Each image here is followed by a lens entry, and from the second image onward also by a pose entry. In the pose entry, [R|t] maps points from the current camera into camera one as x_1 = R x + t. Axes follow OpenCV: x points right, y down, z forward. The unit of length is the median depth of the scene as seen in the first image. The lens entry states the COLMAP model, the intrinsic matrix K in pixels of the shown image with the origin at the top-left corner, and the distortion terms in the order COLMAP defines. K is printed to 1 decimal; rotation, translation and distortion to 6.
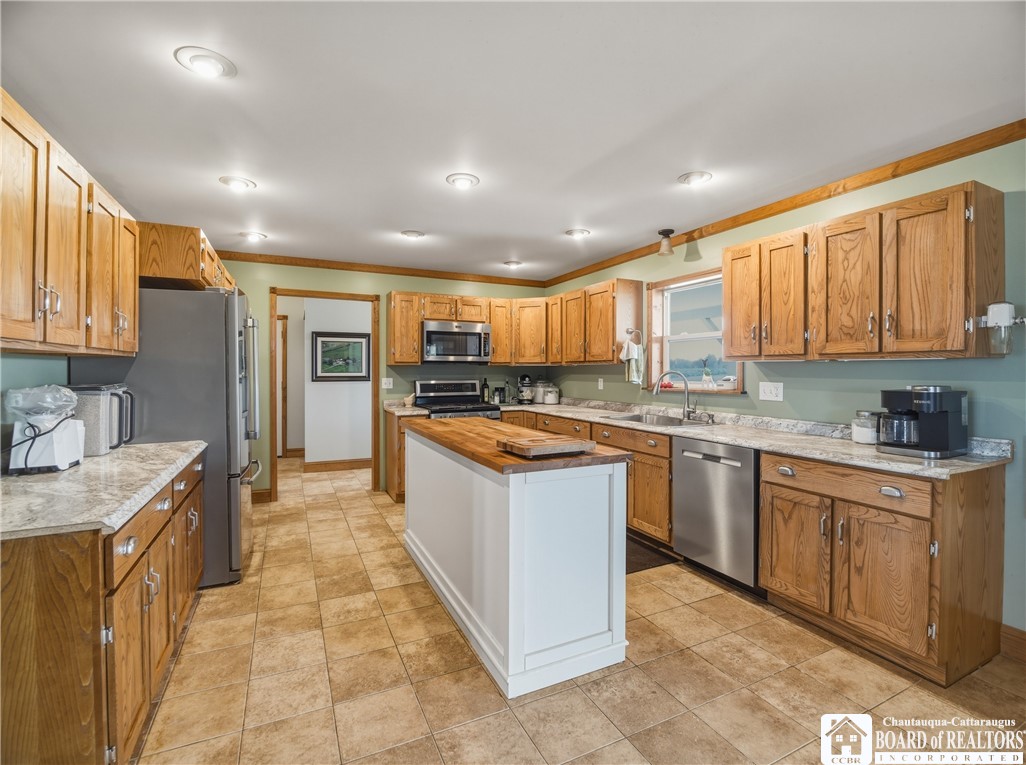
lens RADIAL K [[470.8, 0, 508.1], [0, 470.8, 376.7], [0, 0, 1]] dist [-0.016278, 0.000239]
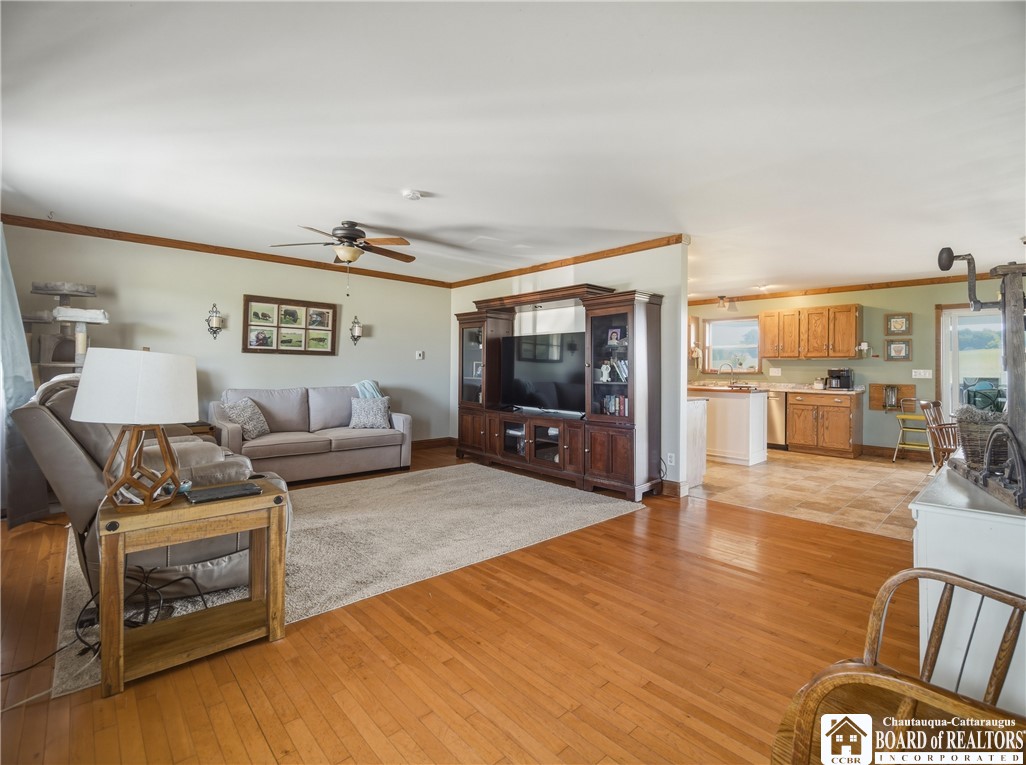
lens RADIAL K [[470.8, 0, 520.9], [0, 470.8, 373.1], [0, 0, 1]] dist [-0.016278, 0.000239]
pose [[0.954924, 0.004247, 0.296820, -1.914242], [-0.003976, 0.999991, -0.001515, 0.063534], [-0.296824, 0.000267, 0.954932, -1.228509]]
